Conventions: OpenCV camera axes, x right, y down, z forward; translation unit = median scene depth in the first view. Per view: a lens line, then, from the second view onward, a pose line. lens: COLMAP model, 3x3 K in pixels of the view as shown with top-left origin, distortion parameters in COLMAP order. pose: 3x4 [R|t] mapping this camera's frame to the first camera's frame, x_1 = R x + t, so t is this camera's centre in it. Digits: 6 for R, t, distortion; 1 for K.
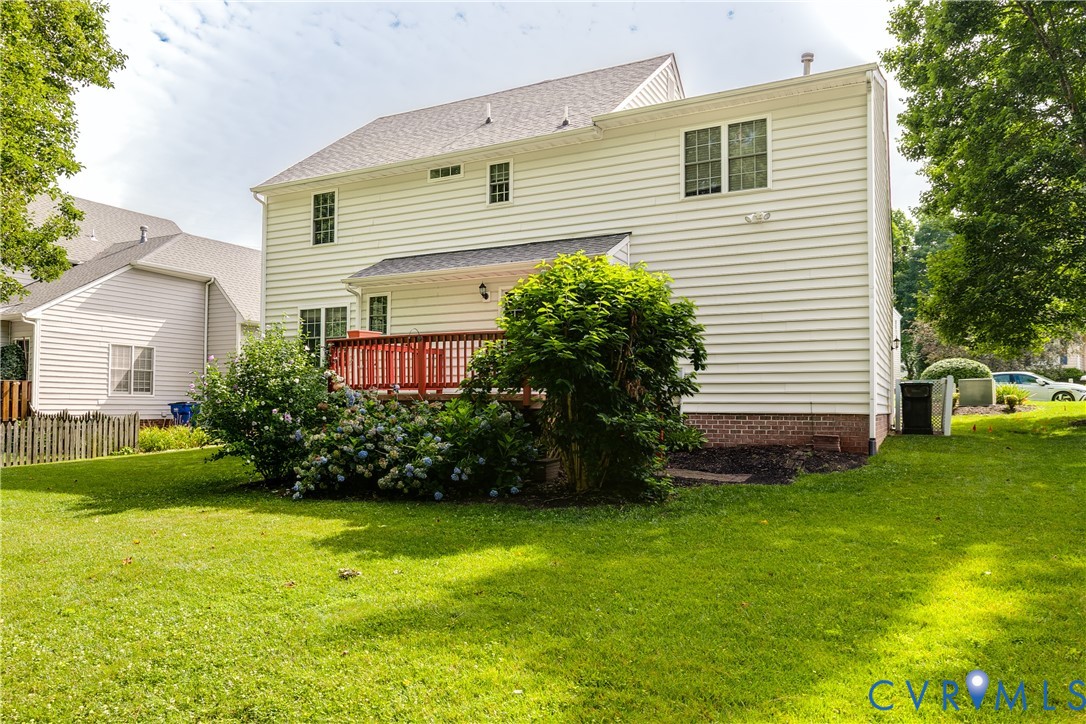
lens RADIAL K [[728.9, 0, 557.0], [0, 728.9, 369.7], [0, 0, 1]] dist [-0.012880, 0.003614]
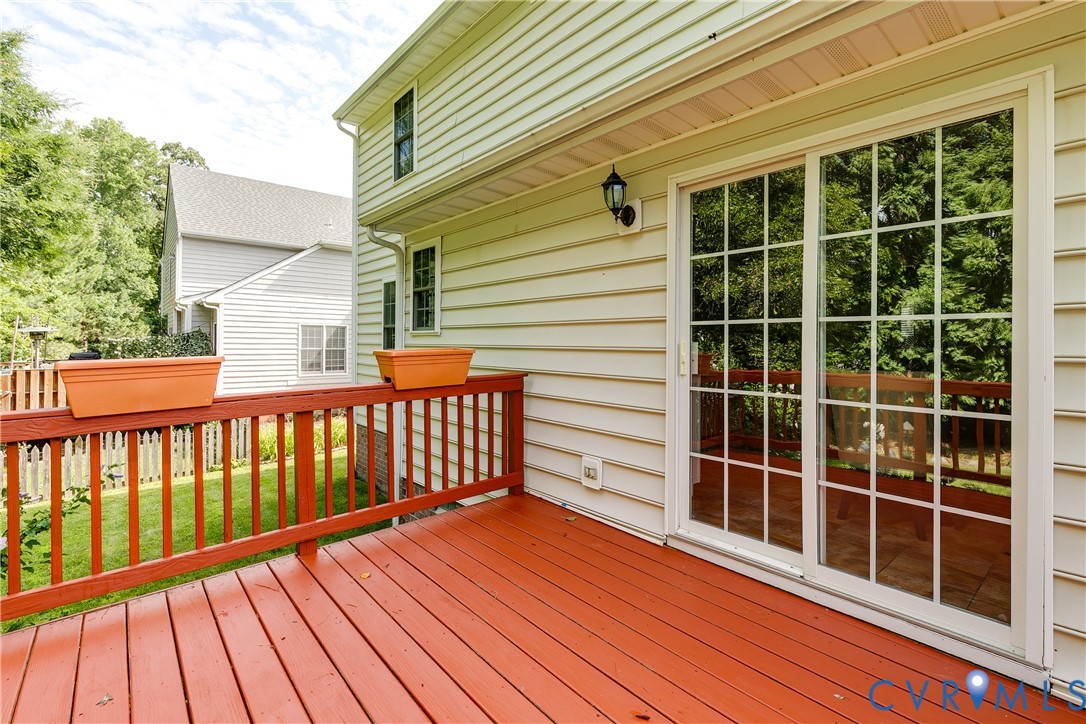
lens RADIAL K [[503.3, 0, 544.8], [0, 503.3, 338.4], [0, 0, 1]] dist [0.002808, 0.000328]
pose [[0.918516, -0.004047, -0.395363, -0.042051], [0.021102, 0.999024, 0.038798, -0.053140], [0.394820, -0.043980, 0.917705, 0.725372]]
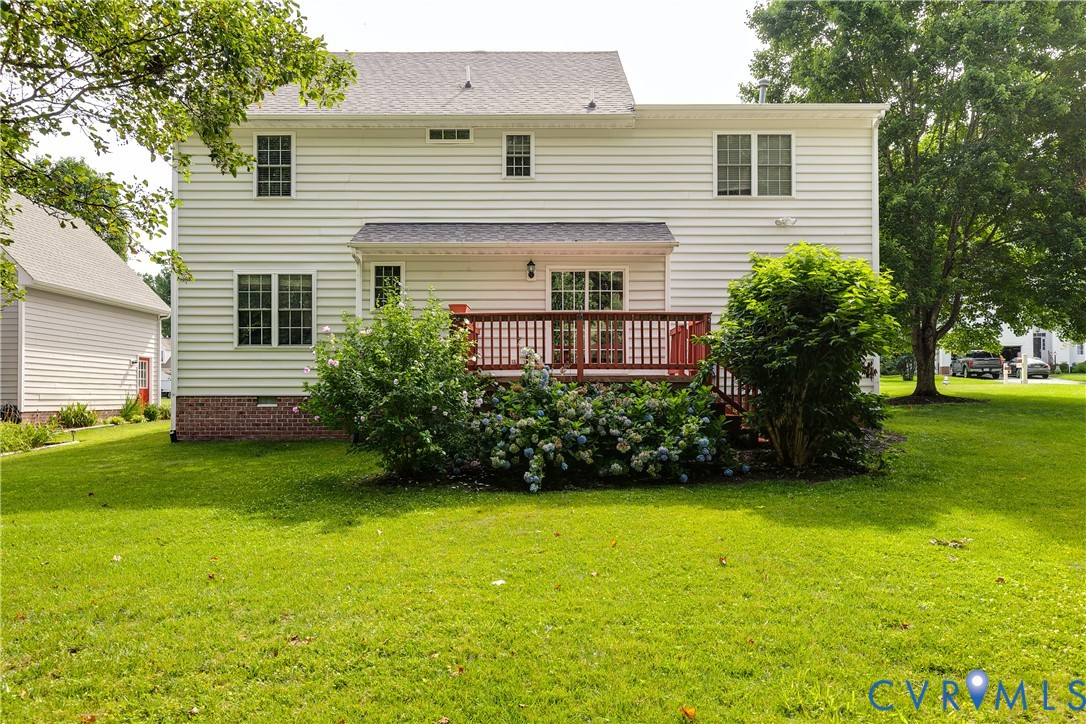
lens RADIAL K [[728.9, 0, 557.0], [0, 728.9, 369.7], [0, 0, 1]] dist [-0.012880, 0.003614]
pose [[0.892417, 0.010781, 0.451082, -0.456993], [-0.016640, 0.999821, 0.009024, 0.013217], [-0.450904, -0.015560, 0.892437, 0.124660]]
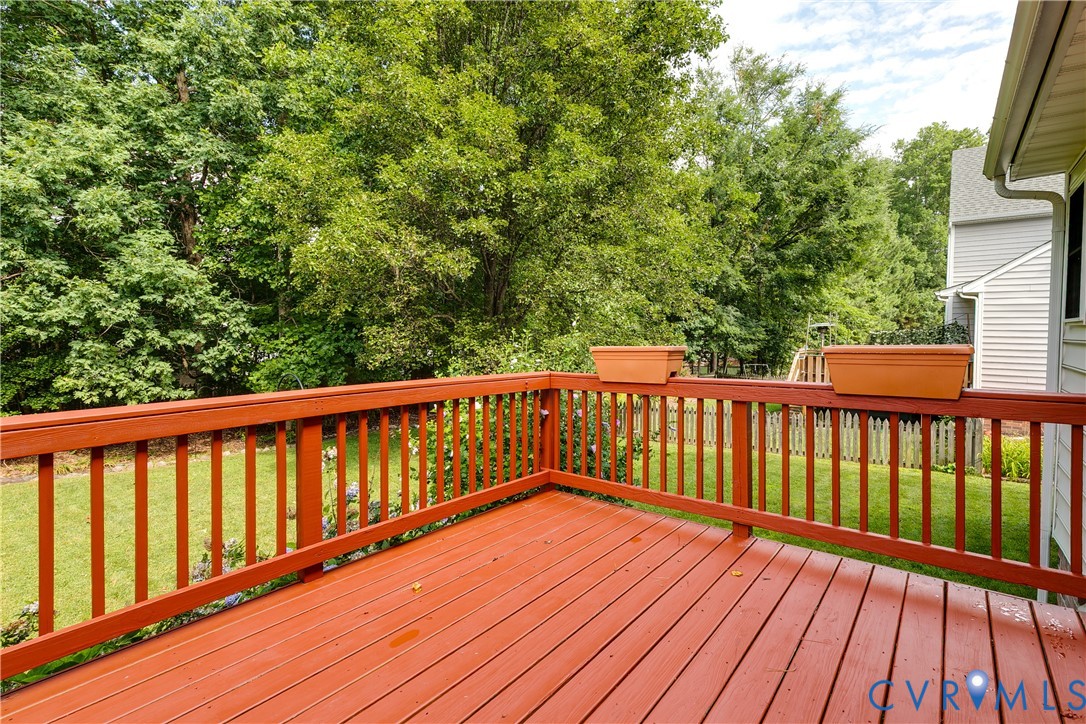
lens RADIAL K [[499.1, 0, 561.3], [0, 499.1, 347.6], [0, 0, 1]] dist [0.003765, 0.000190]
pose [[-0.204432, 0.025524, -0.978548, 0.003280], [0.046219, 0.998797, 0.016396, -0.048345], [0.977789, -0.041876, -0.205366, 0.830572]]
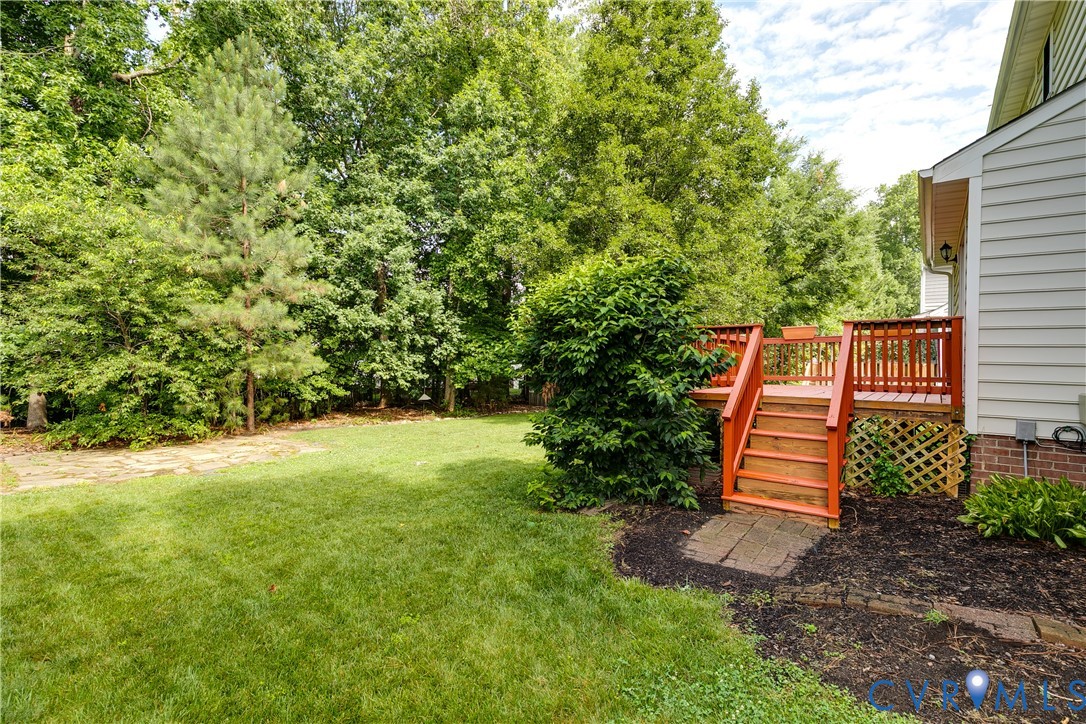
lens RADIAL K [[496.7, 0, 547.6], [0, 496.7, 361.4], [0, 0, 1]] dist [0.001632, -0.000263]
pose [[-0.202331, -0.003249, -0.979312, 0.441041], [0.037633, 0.999230, -0.011090, -0.006712], [0.978594, -0.039098, -0.202053, 0.637600]]
